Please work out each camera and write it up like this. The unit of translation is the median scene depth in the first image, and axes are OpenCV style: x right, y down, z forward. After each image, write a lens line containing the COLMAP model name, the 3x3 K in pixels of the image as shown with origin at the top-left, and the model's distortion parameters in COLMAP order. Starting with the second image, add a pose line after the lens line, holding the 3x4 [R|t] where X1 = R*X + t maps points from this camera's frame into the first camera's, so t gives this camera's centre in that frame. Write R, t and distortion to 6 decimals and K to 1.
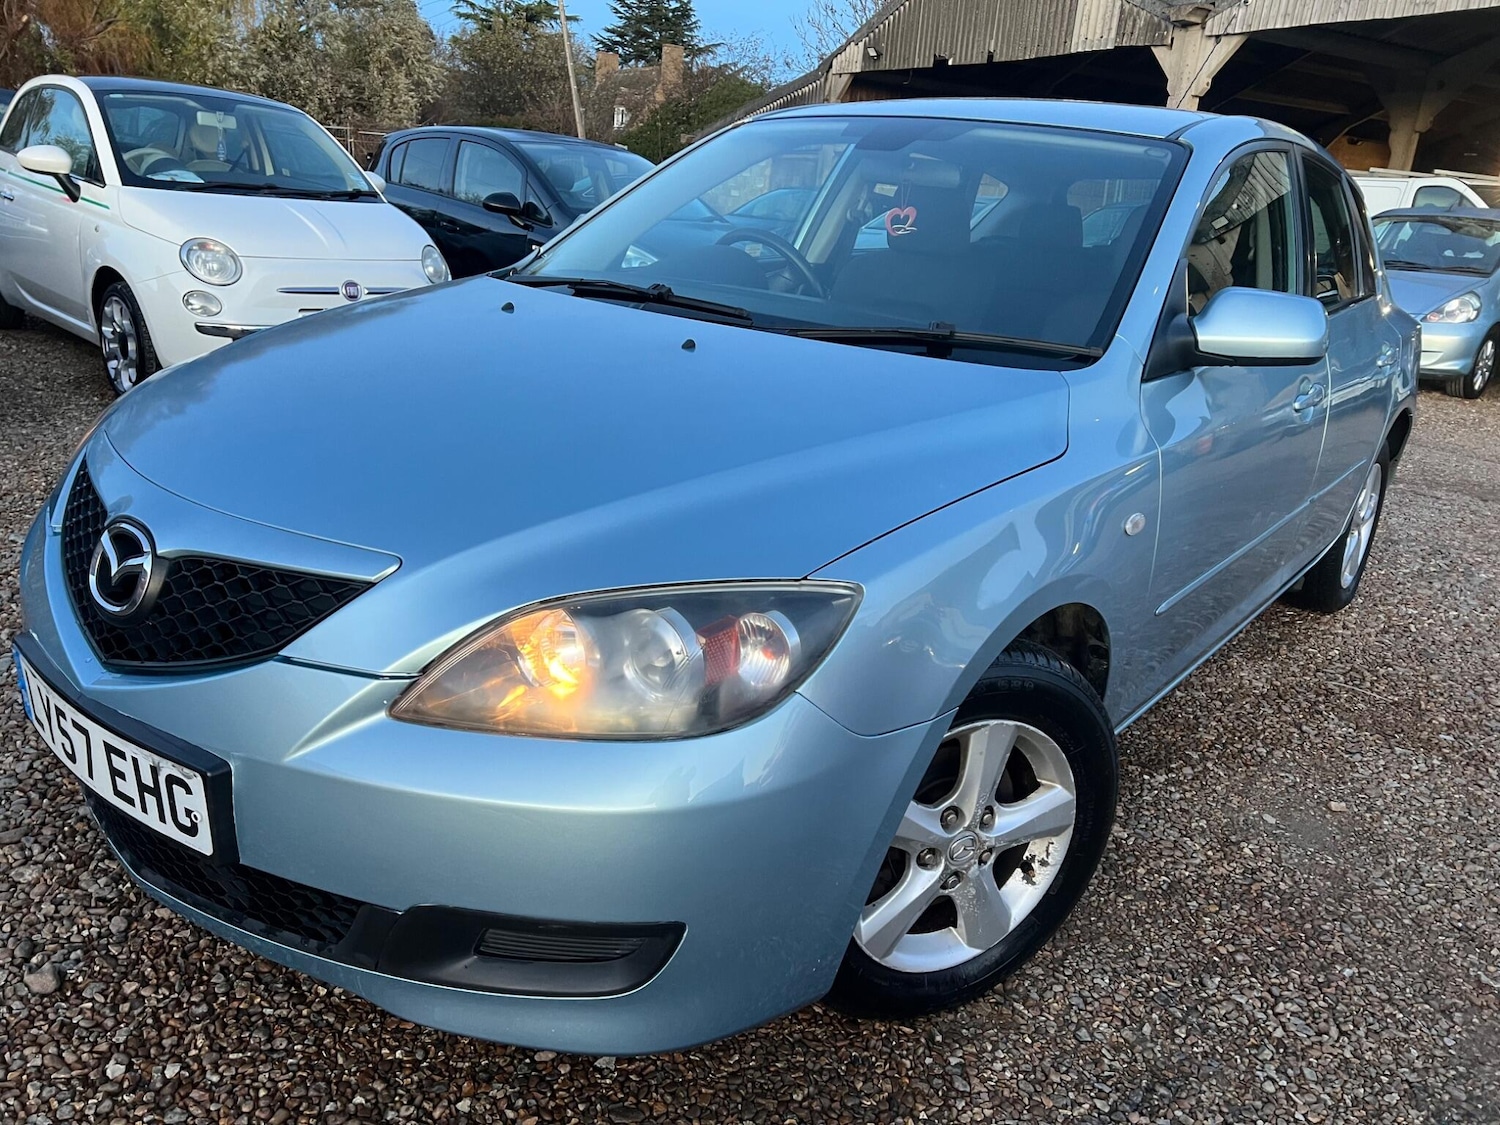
lens RADIAL K [[1133.6, 0, 747.0], [0, 1133.6, 570.2], [0, 0, 1]] dist [0.052653, -0.060357]
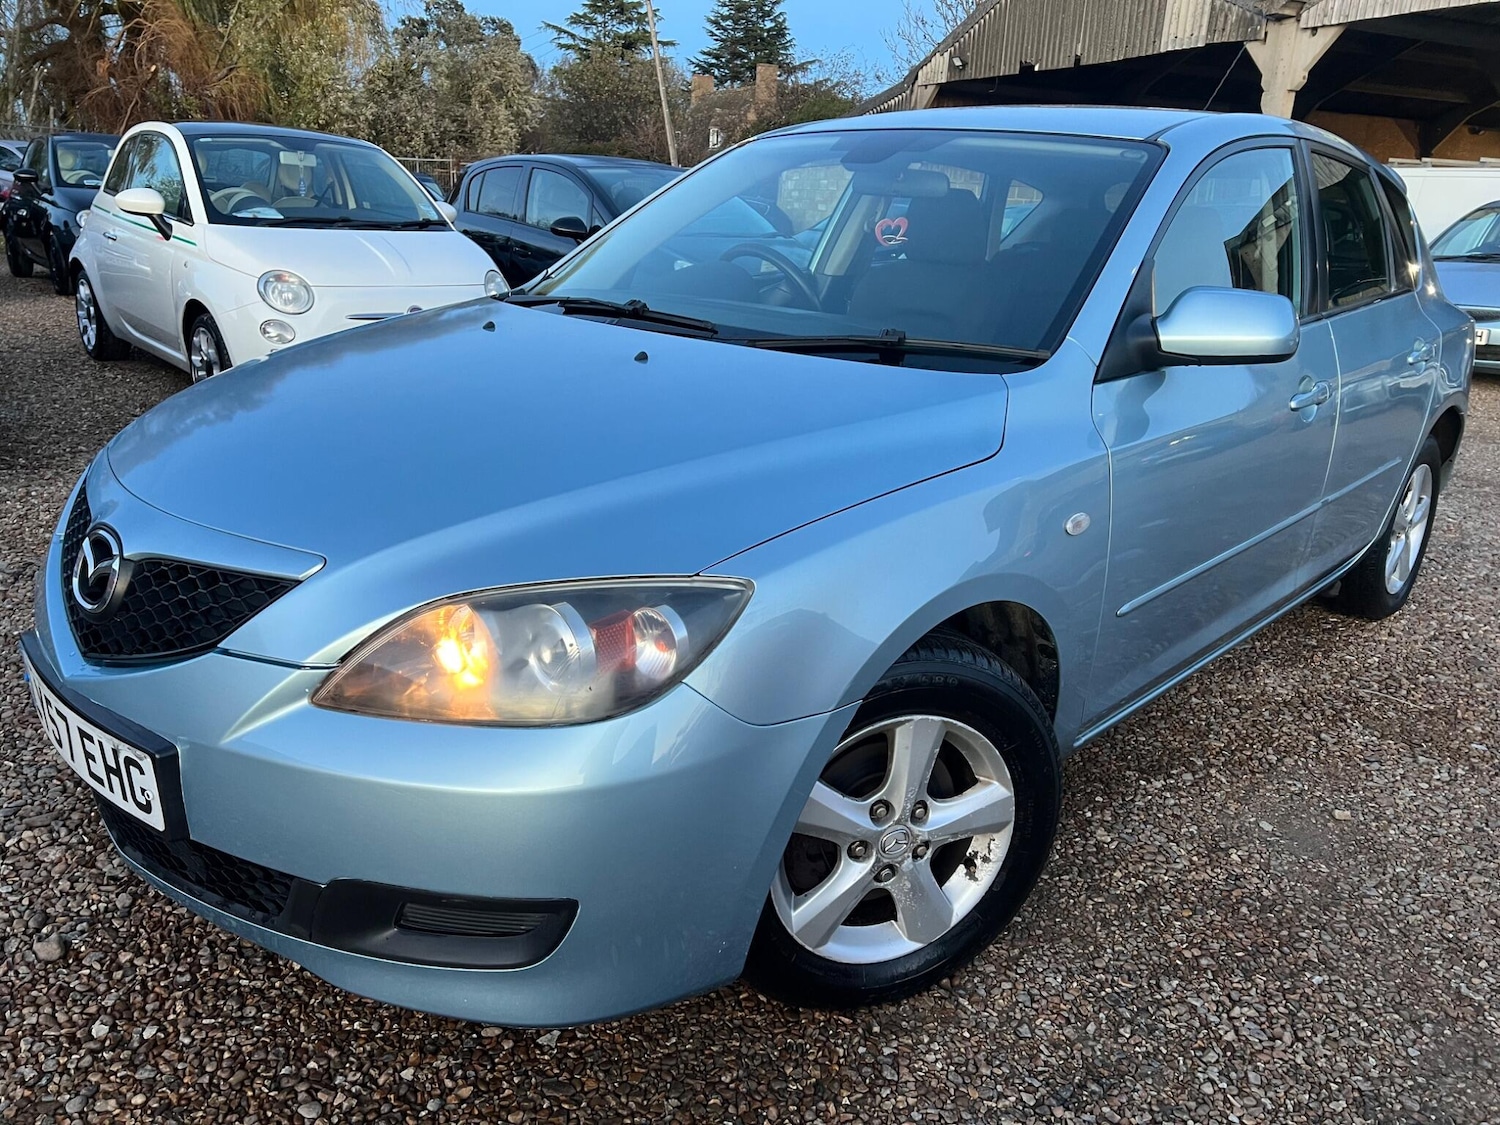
lens RADIAL K [[1133.6, 0, 735.2], [0, 1133.6, 570.0], [0, 0, 1]] dist [0.052653, -0.060357]
pose [[0.995225, -0.006012, -0.097422, 0.131160], [0.004717, 0.999897, -0.013519, 0.012009], [0.097493, 0.012995, 0.995151, -0.028855]]
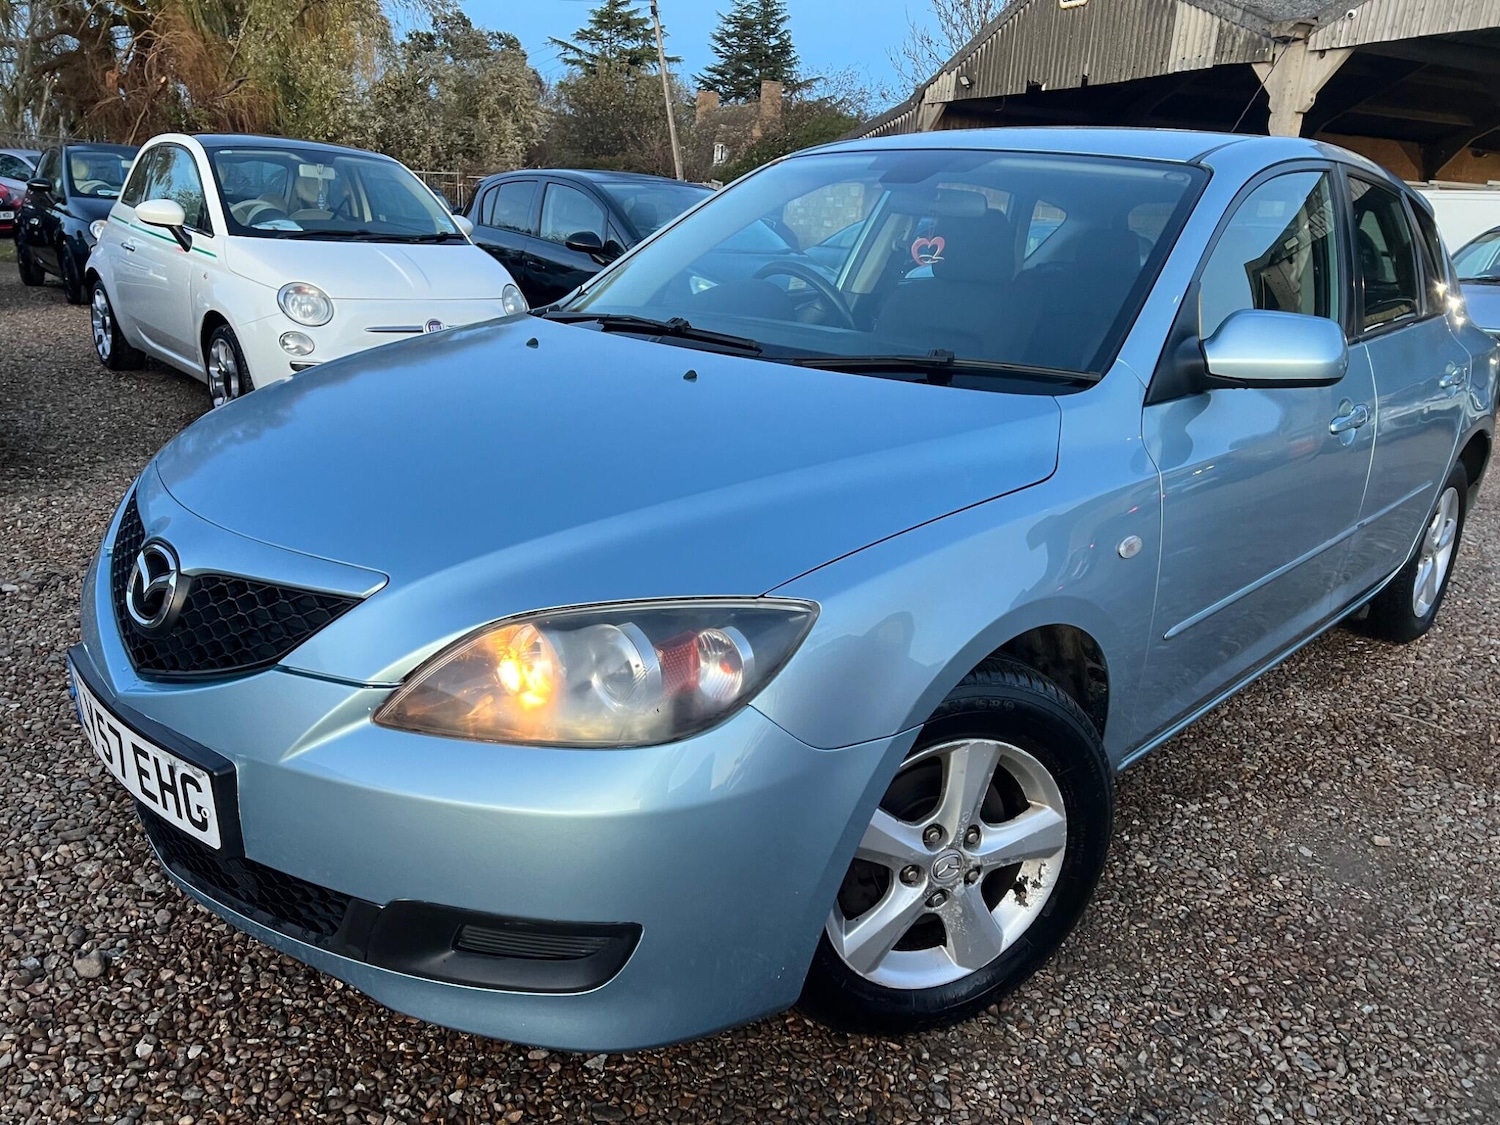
lens RADIAL K [[1133.6, 0, 733.5], [0, 1133.6, 569.5], [0, 0, 1]] dist [0.052653, -0.060357]
pose [[0.995155, 0.002118, -0.098298, 0.088310], [-0.004681, 0.999655, -0.025846, 0.006803], [0.098209, 0.026181, 0.994821, -0.028597]]
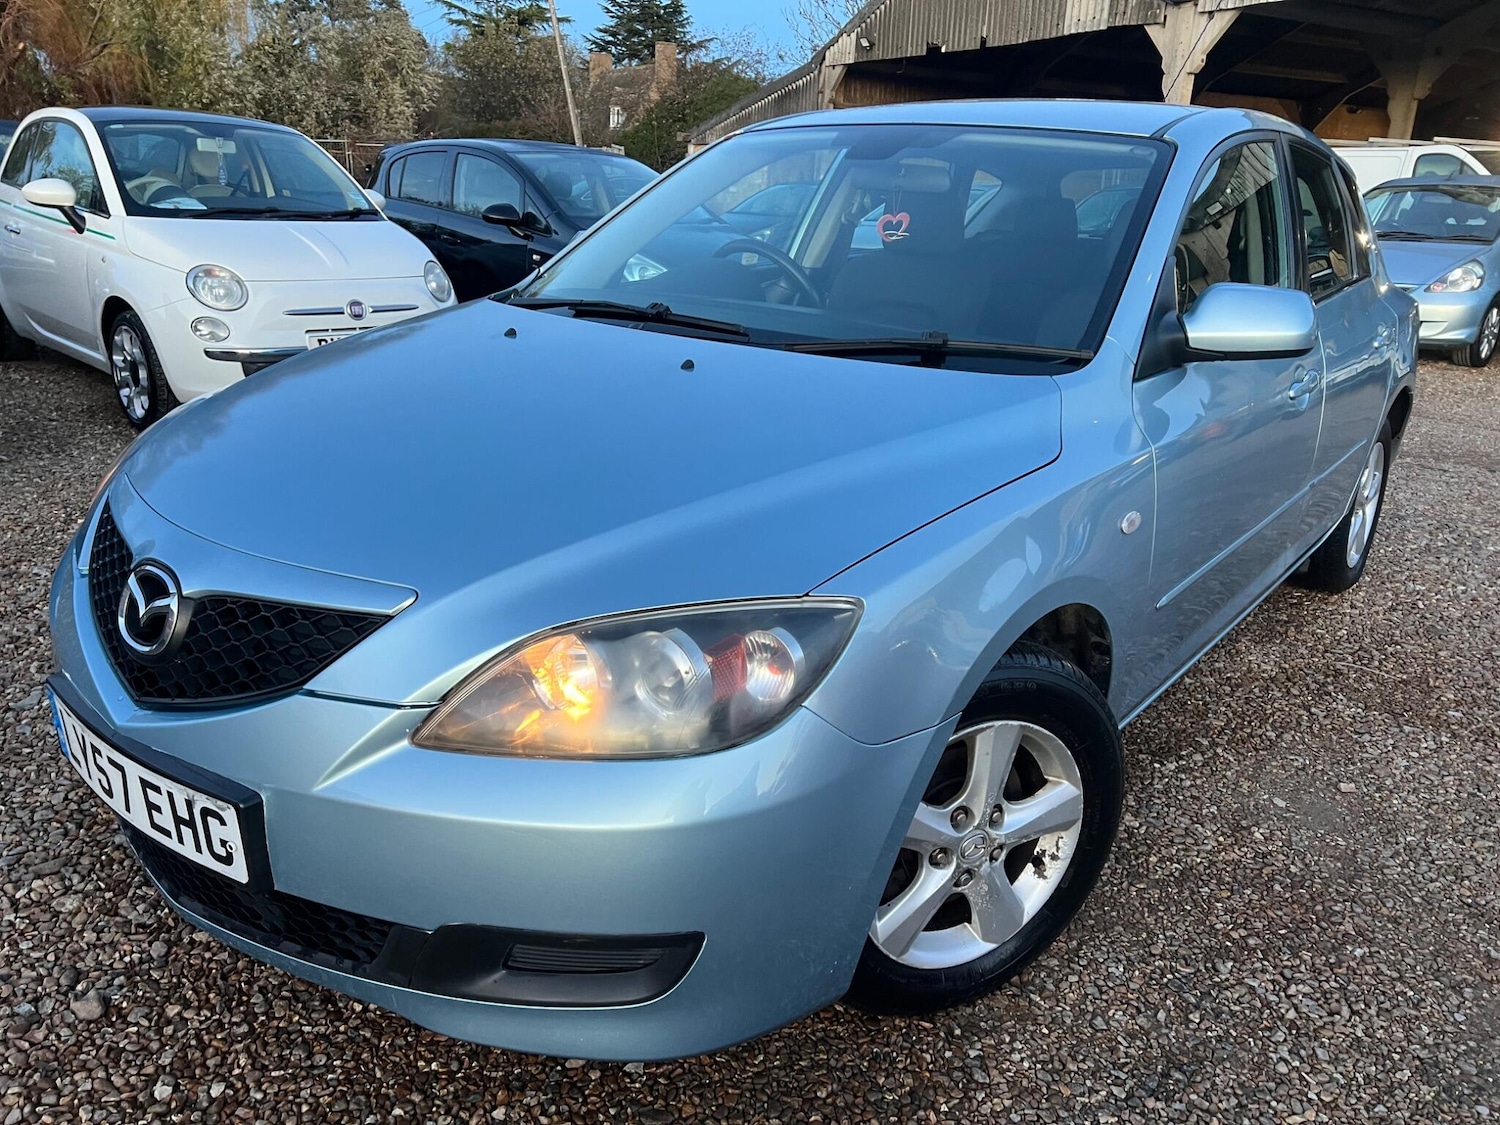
lens RADIAL K [[1133.6, 0, 748.2], [0, 1133.6, 570.2], [0, 0, 1]] dist [0.052653, -0.060357]
pose [[0.999146, -0.039797, -0.011149, 0.007100], [0.039852, 0.999194, 0.004747, -0.015415], [0.010951, -0.005187, 0.999927, -0.023738]]
